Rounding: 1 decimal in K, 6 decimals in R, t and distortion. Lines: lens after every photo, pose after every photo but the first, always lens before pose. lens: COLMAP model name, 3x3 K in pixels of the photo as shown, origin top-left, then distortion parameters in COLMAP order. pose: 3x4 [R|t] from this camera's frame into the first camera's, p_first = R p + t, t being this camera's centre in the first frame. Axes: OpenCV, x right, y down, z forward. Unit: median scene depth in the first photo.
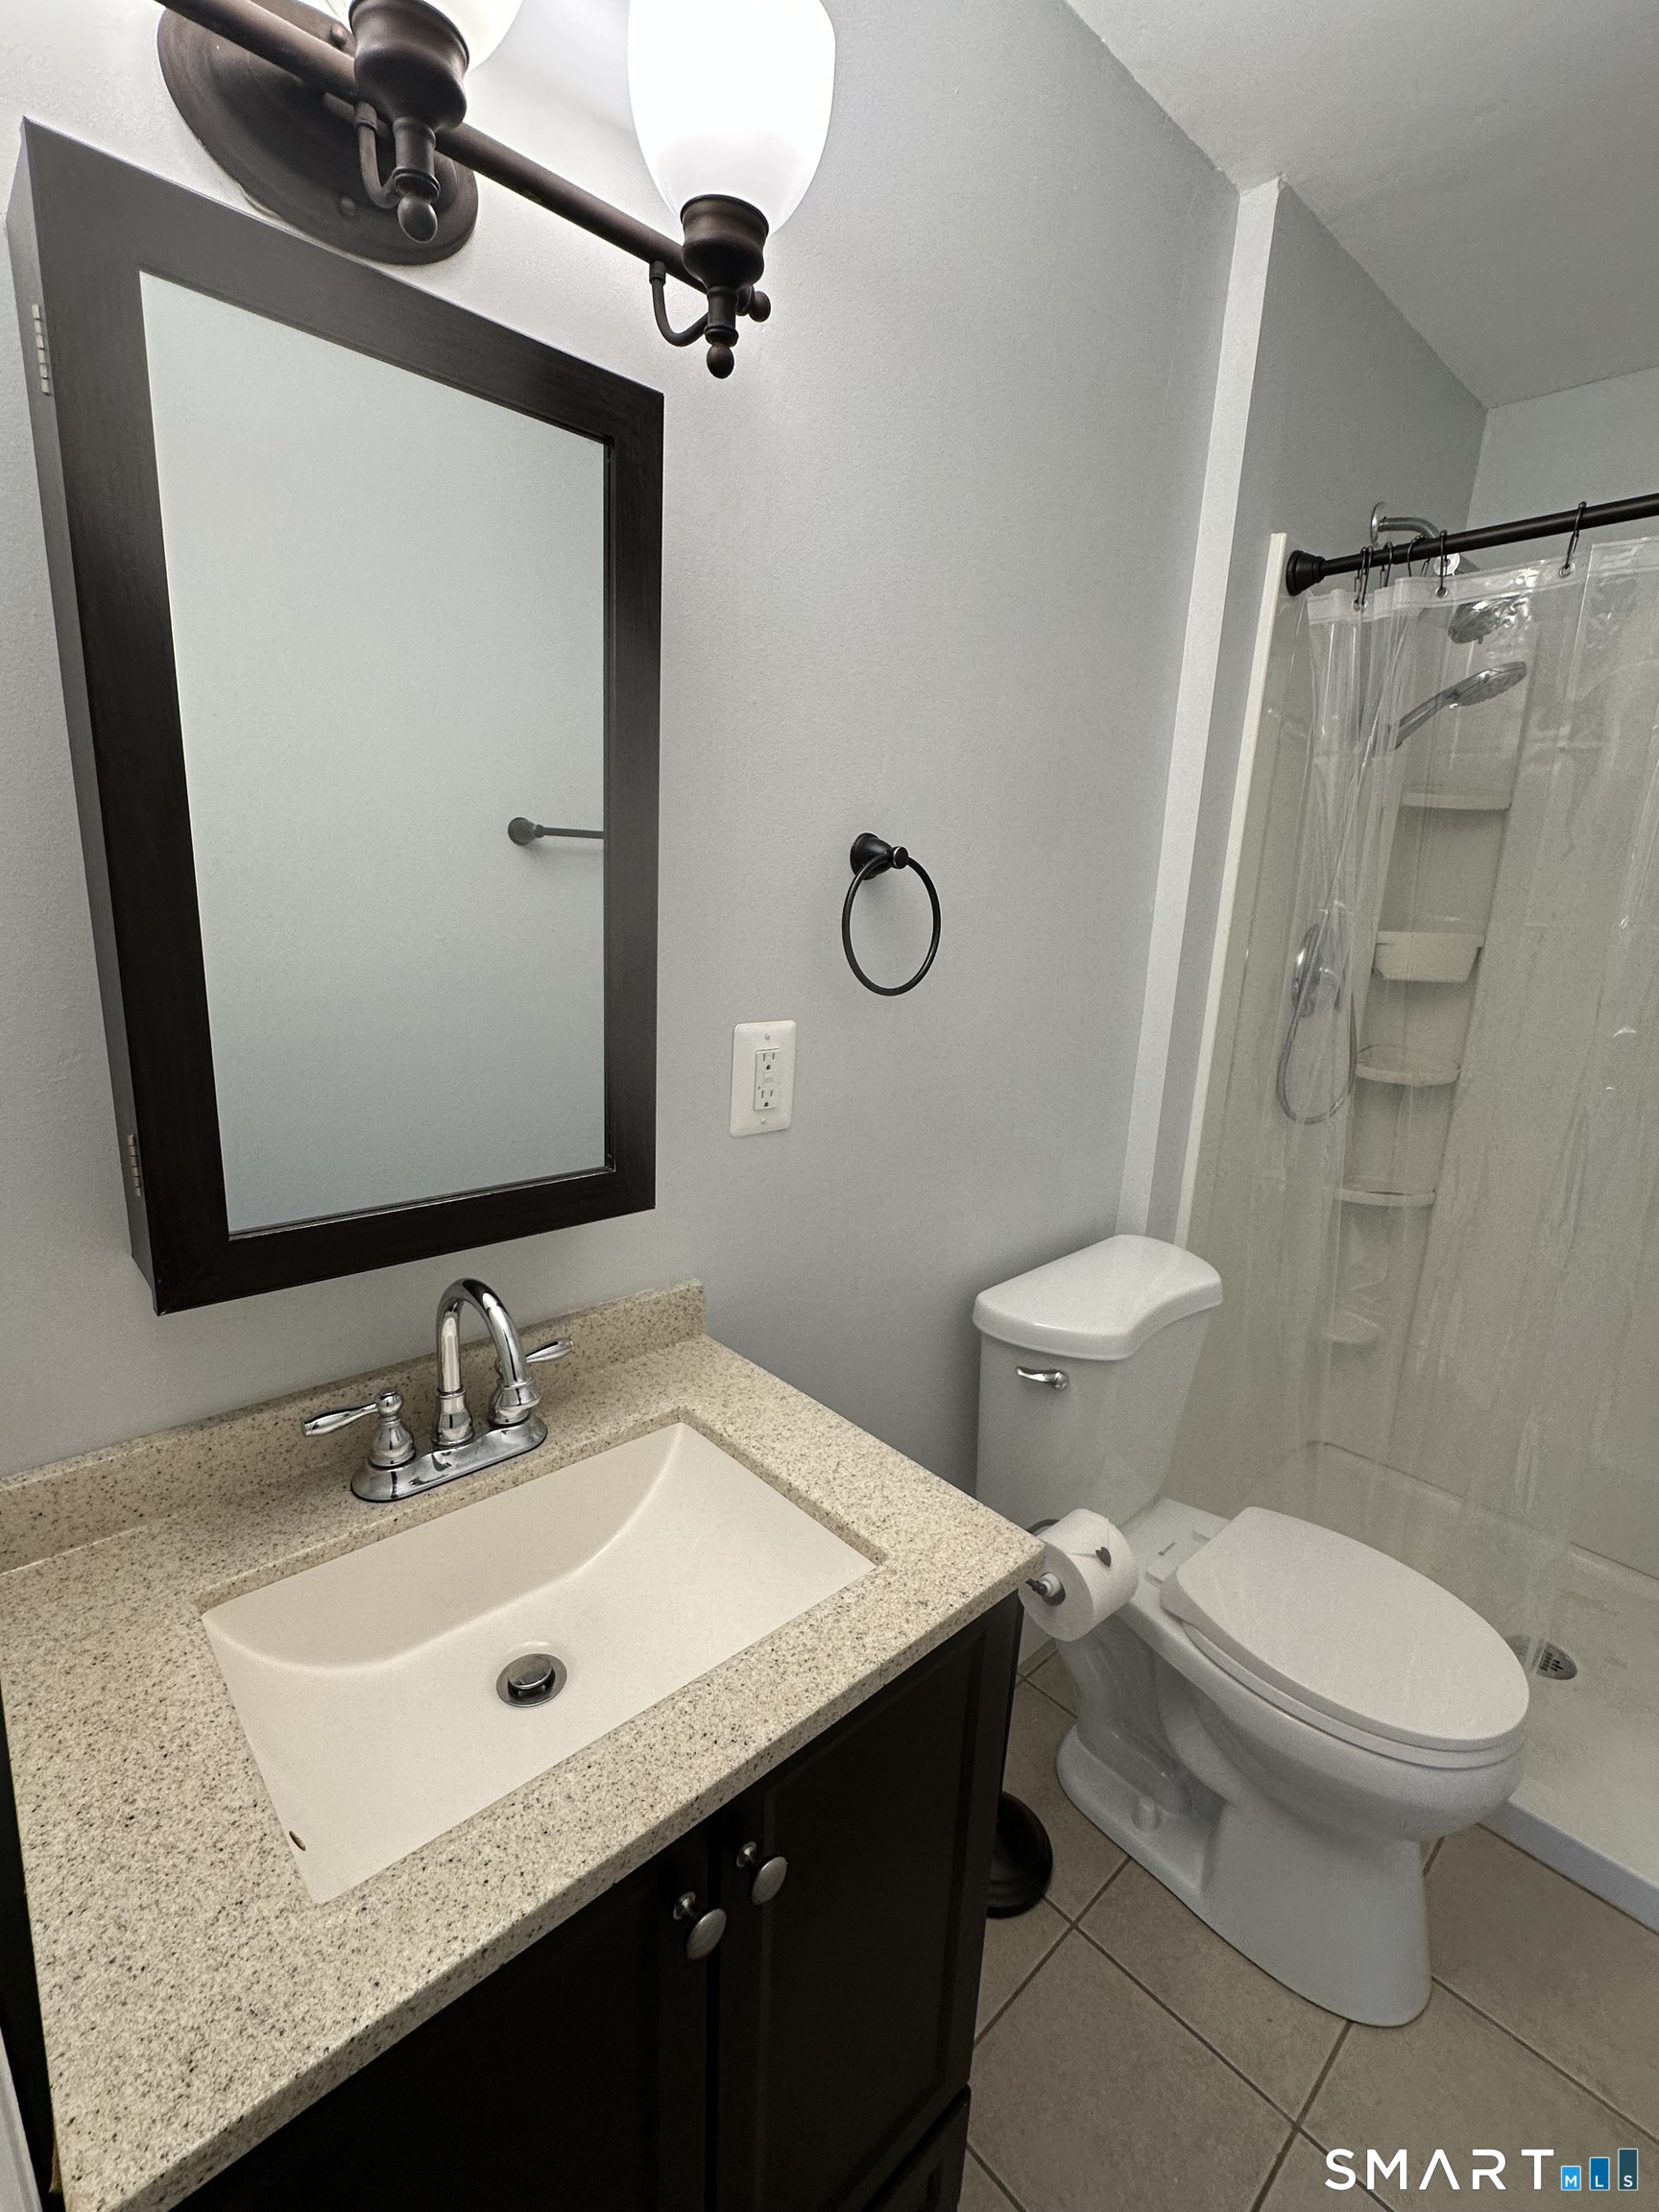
lens RADIAL K [[985.5, 0, 827.4], [0, 985.5, 1104.2], [0, 0, 1]] dist [-0.004270, 0.000670]
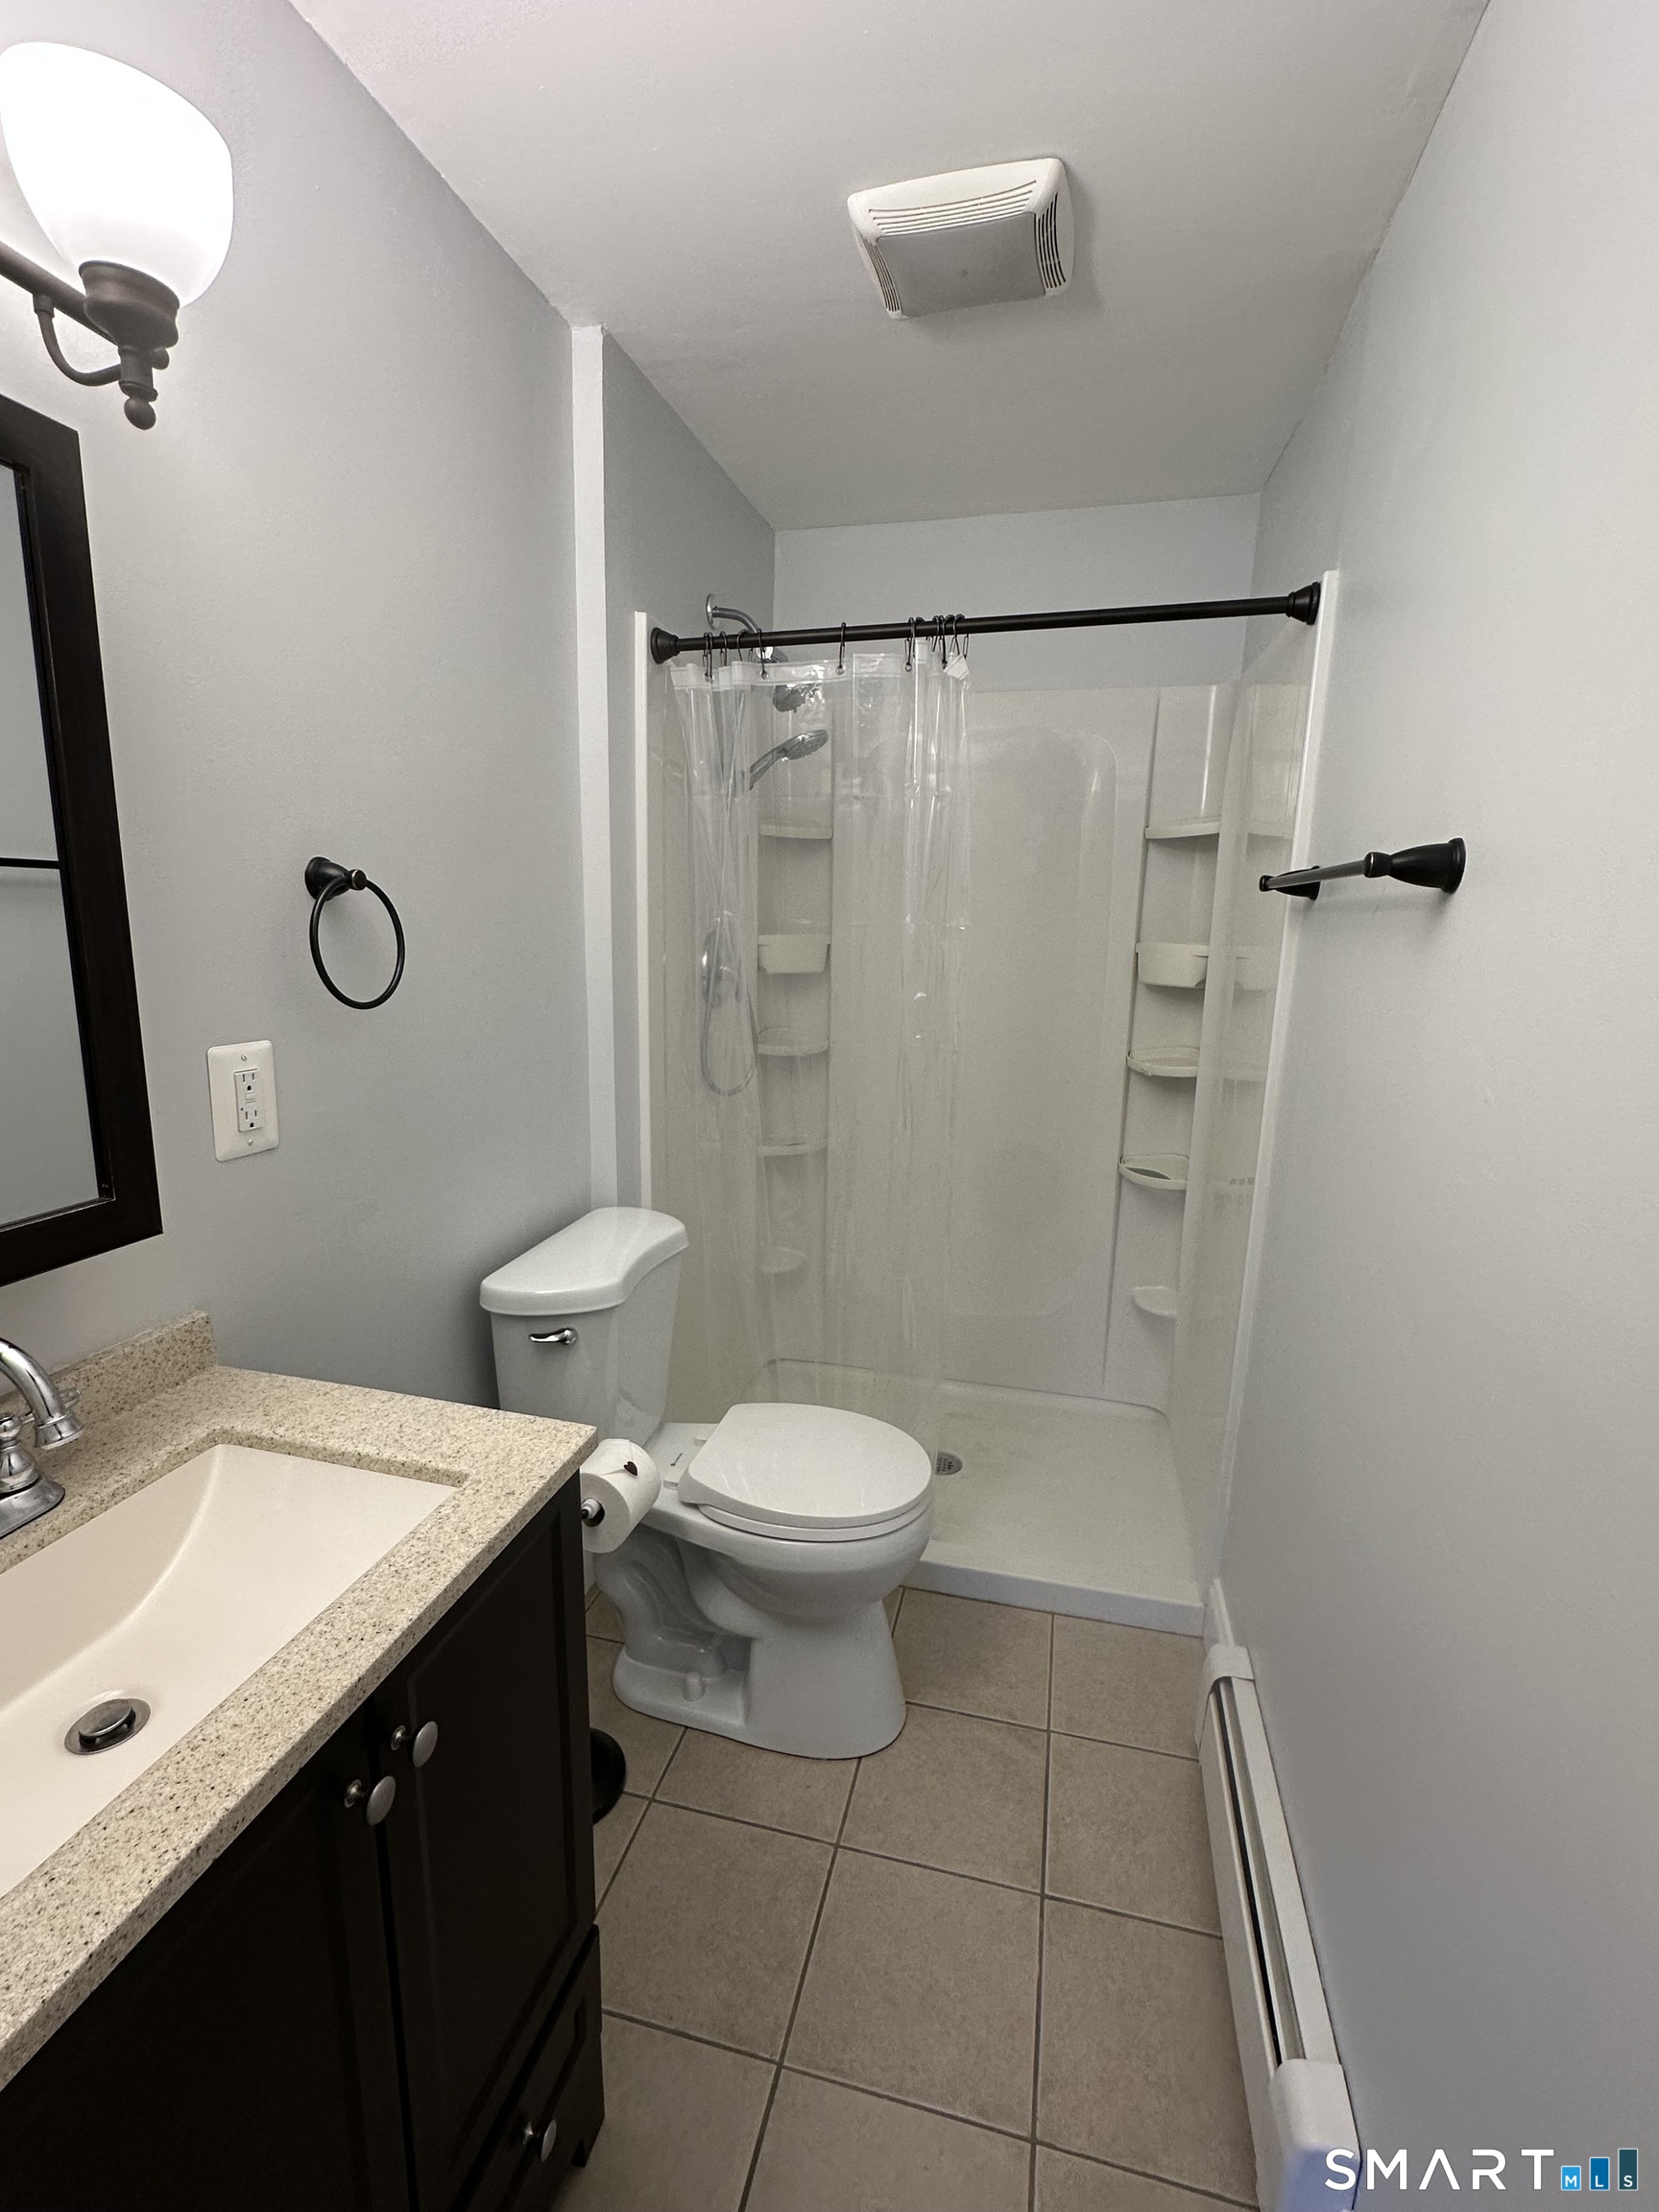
lens RADIAL K [[985.5, 0, 827.4], [0, 985.5, 1104.2], [0, 0, 1]] dist [-0.004270, 0.000670]
pose [[0.838003, -0.130409, 0.529853, -0.096160], [0.141481, 0.989742, 0.019835, 0.041225], [-0.527005, 0.058343, 0.847857, -0.158895]]
